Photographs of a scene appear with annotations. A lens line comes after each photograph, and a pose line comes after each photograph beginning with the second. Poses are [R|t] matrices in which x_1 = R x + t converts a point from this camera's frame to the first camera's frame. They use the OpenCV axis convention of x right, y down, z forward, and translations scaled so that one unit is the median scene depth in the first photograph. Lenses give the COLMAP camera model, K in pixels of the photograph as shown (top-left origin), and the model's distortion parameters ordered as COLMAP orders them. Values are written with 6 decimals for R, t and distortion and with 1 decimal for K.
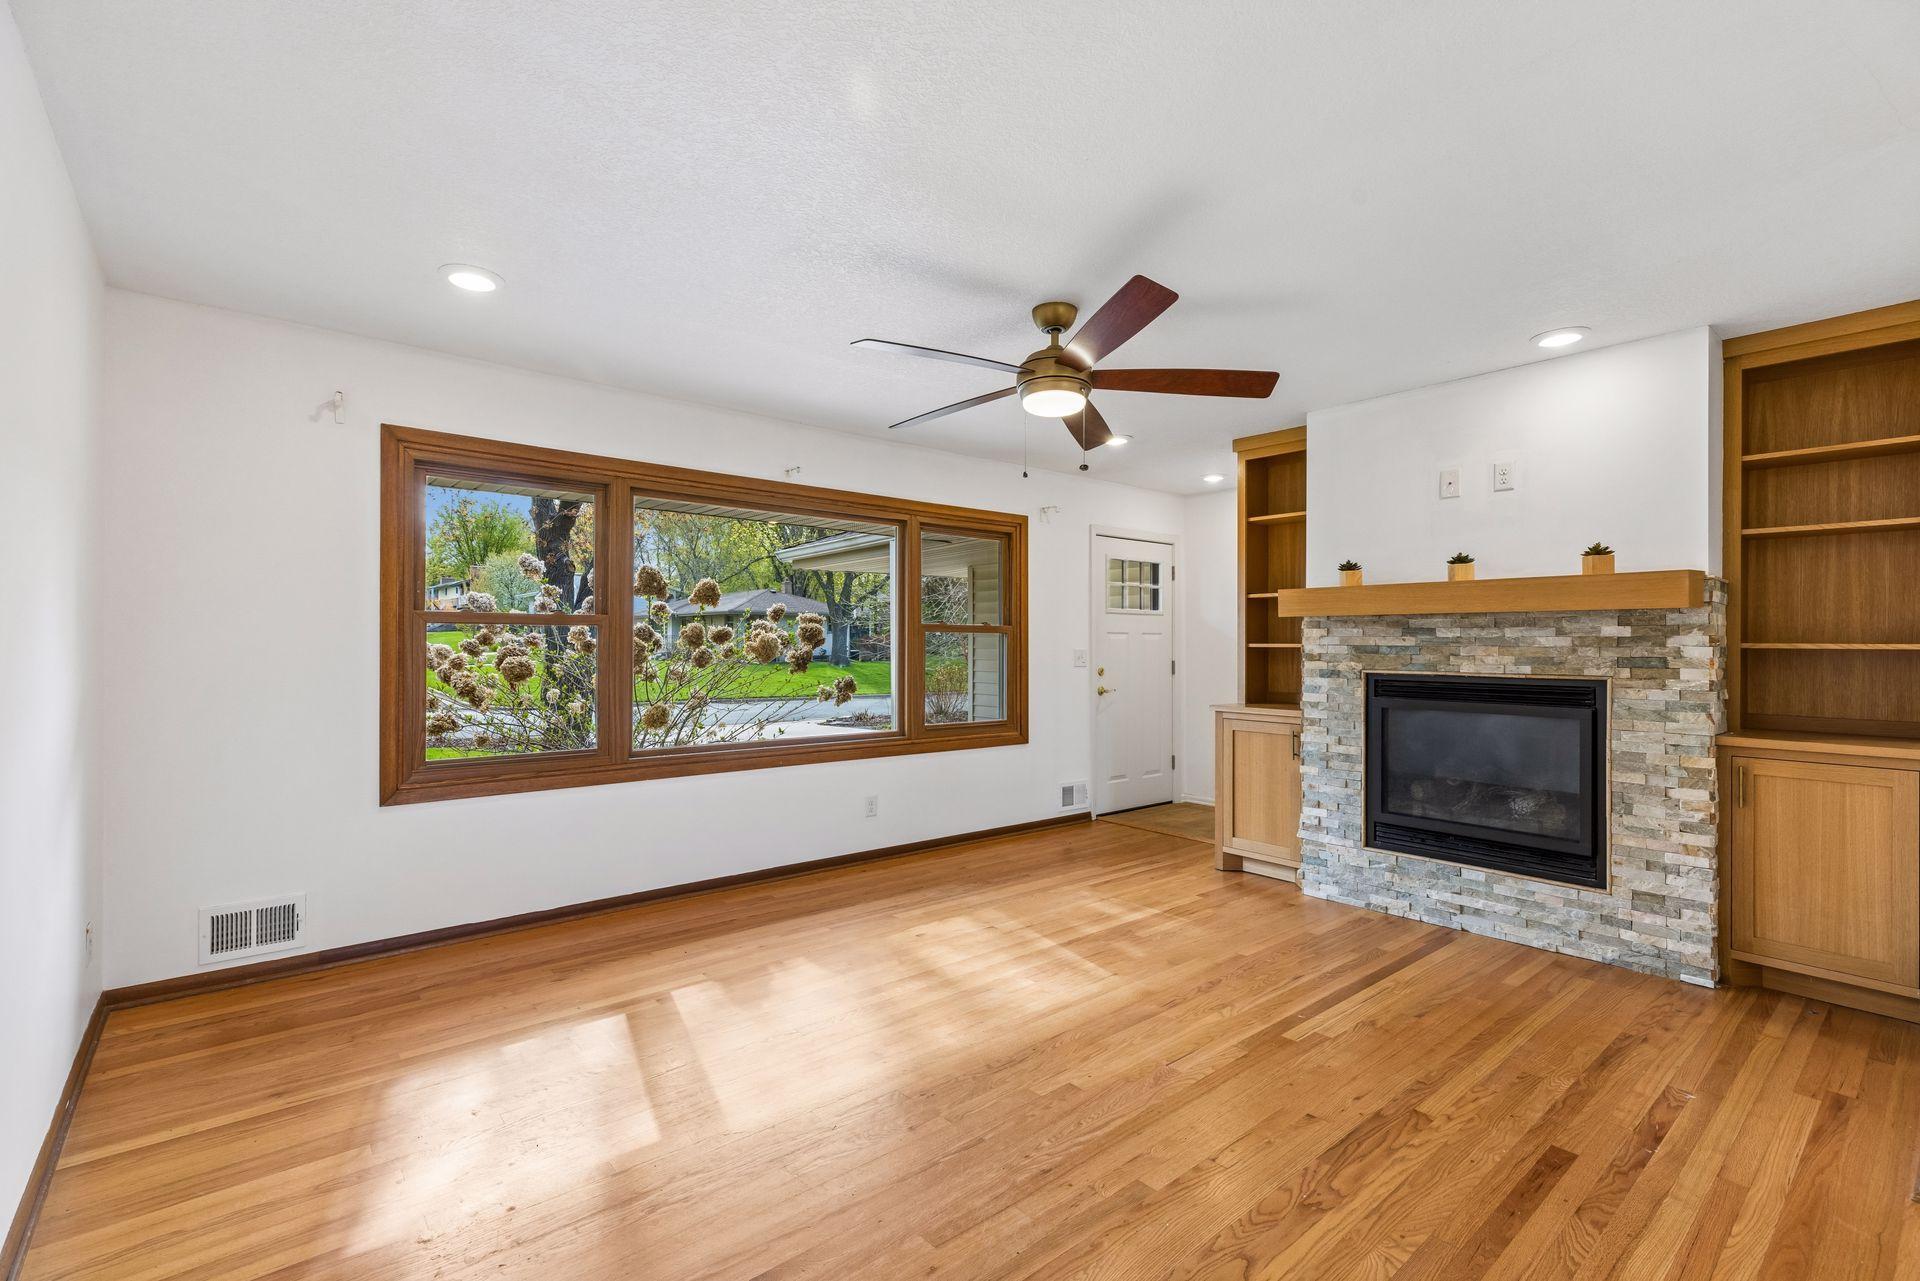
lens RADIAL K [[864.7, 0, 964.8], [0, 864.7, 650.8], [0, 0, 1]] dist [0.012295, 0.000006]
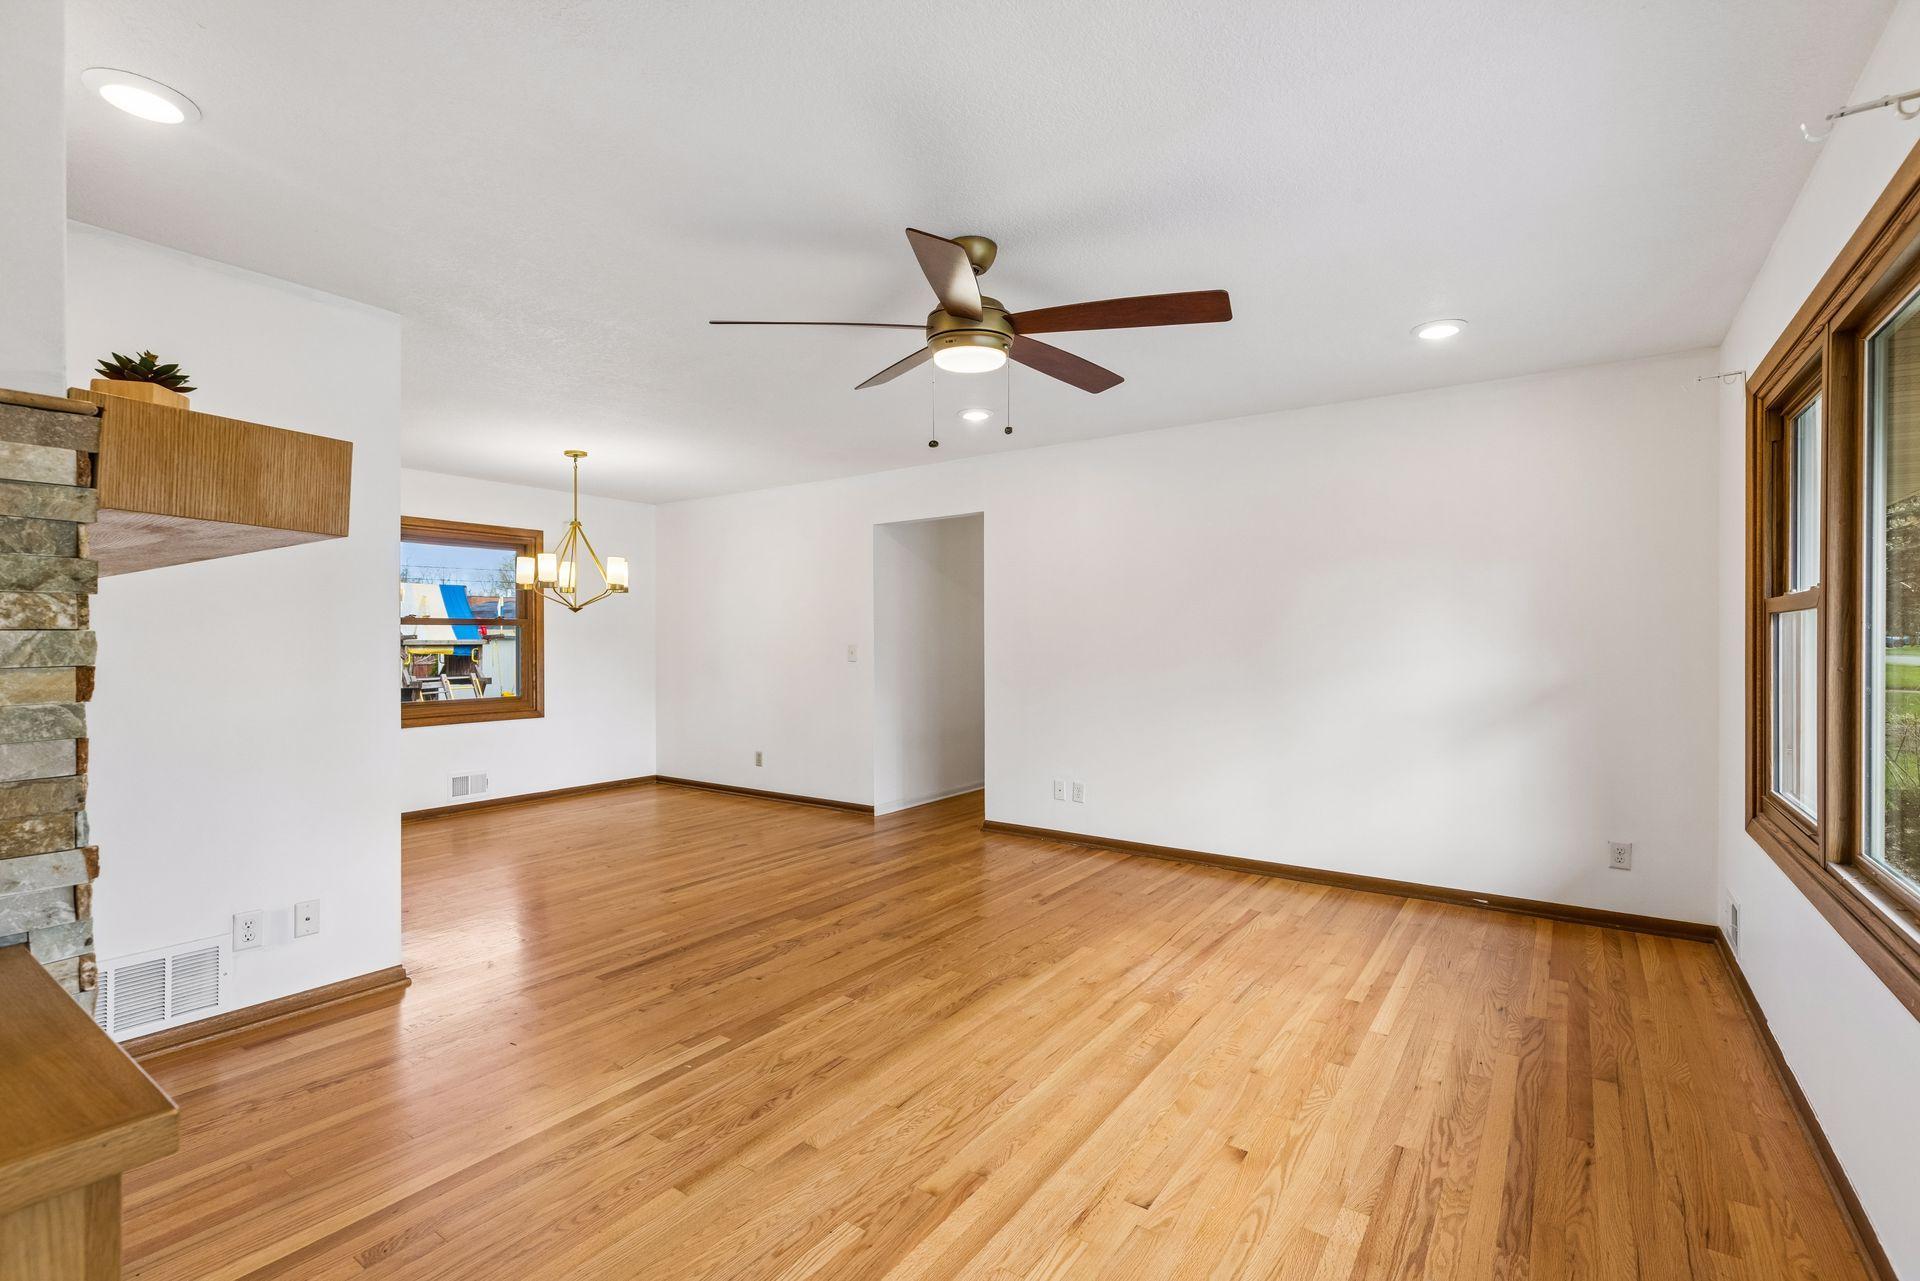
lens RADIAL K [[864.7, 0, 954.0], [0, 864.7, 636.9], [0, 0, 1]] dist [0.012295, 0.000006]
pose [[-0.970786, -0.010013, -0.239738, 0.272498], [-0.010040, 0.999949, -0.001111, -0.007749], [0.239737, 0.001328, -0.970837, 1.519181]]
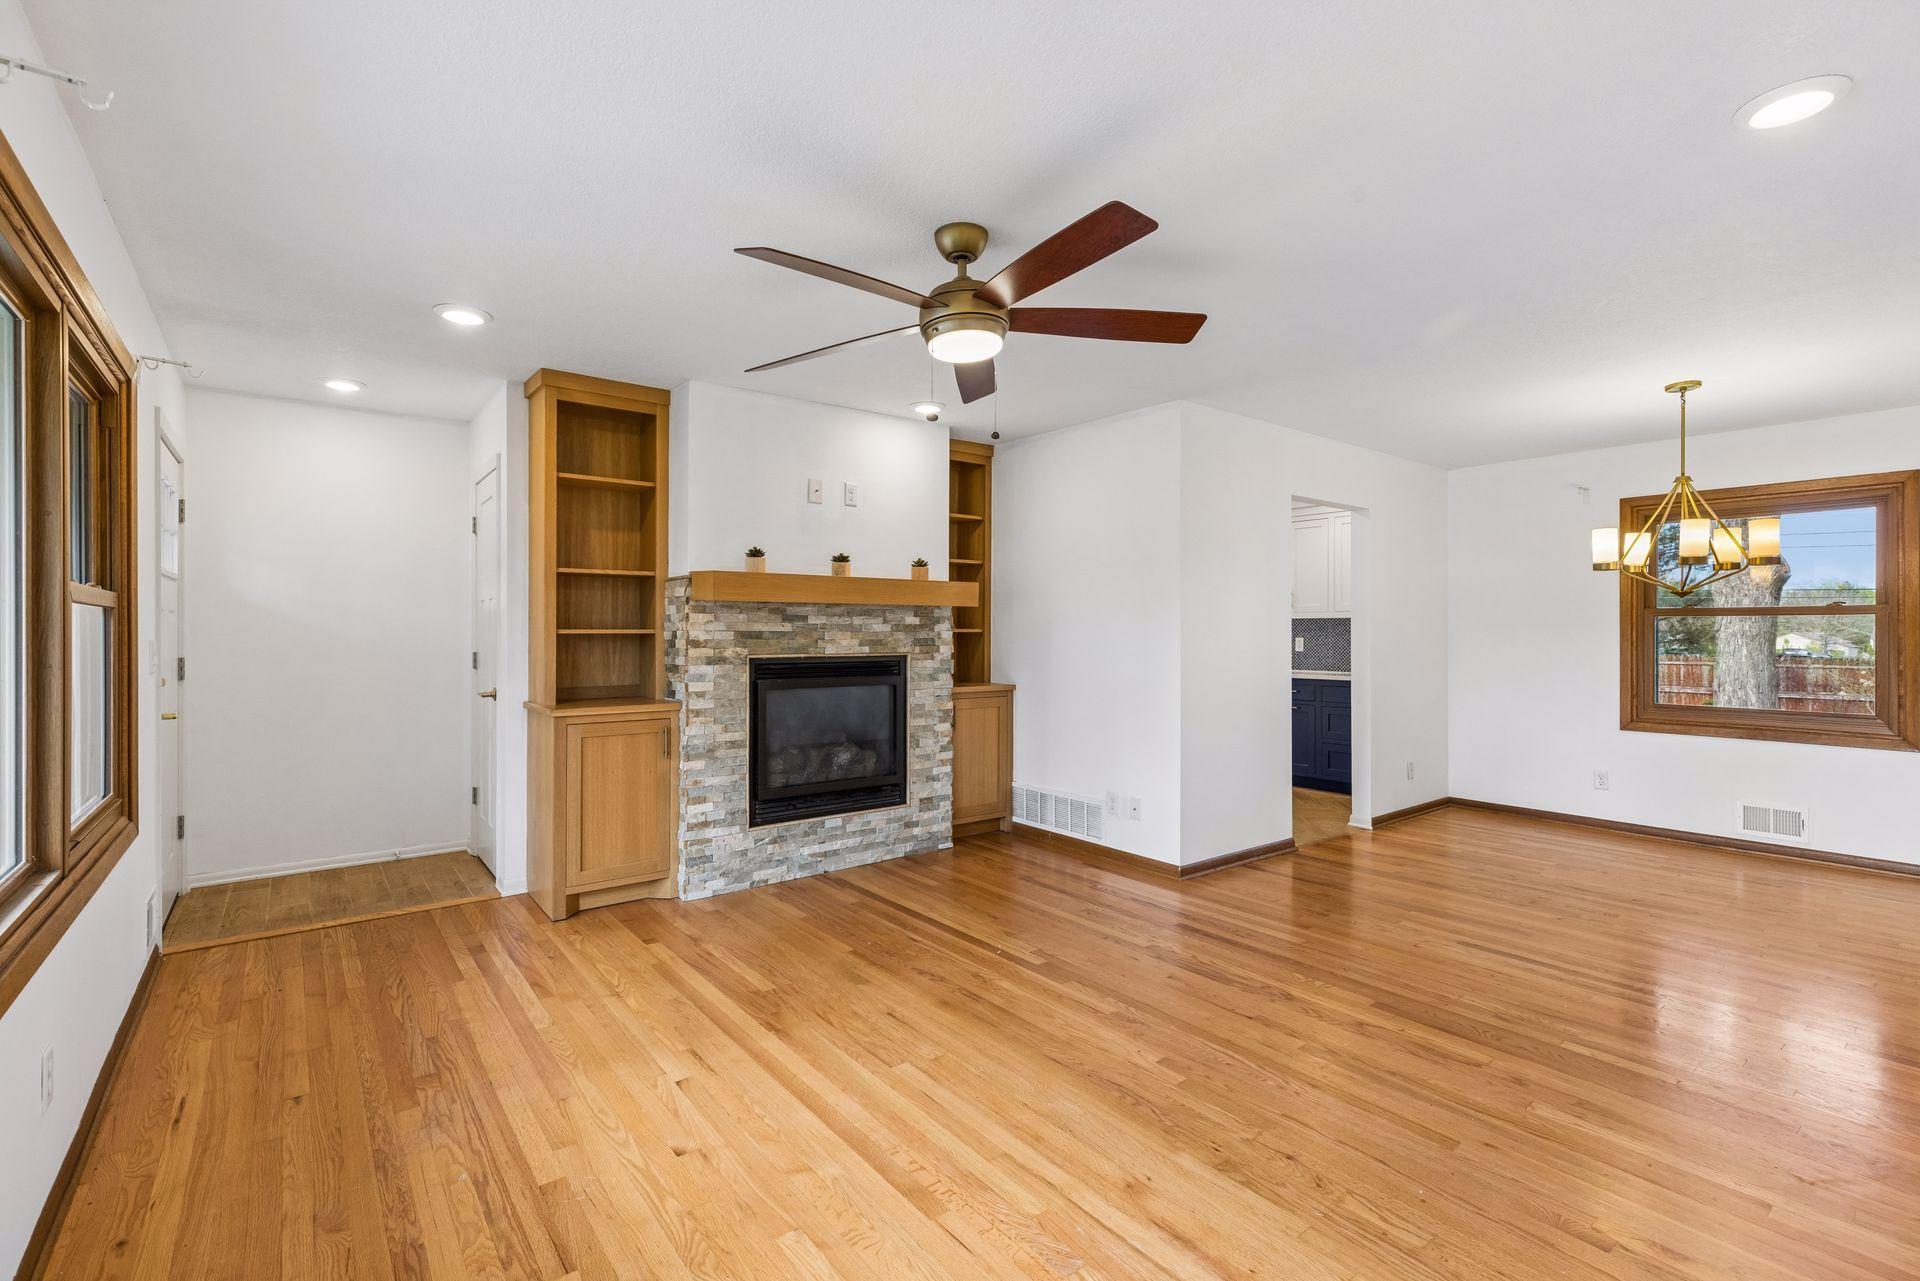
lens RADIAL K [[864.7, 0, 965.3], [0, 864.7, 635.1], [0, 0, 1]] dist [0.012295, 0.000006]
pose [[0.041970, -0.013665, 0.999025, -0.613761], [0.004164, 0.999900, 0.013502, -0.016099], [-0.999110, 0.003593, 0.042023, 0.793118]]
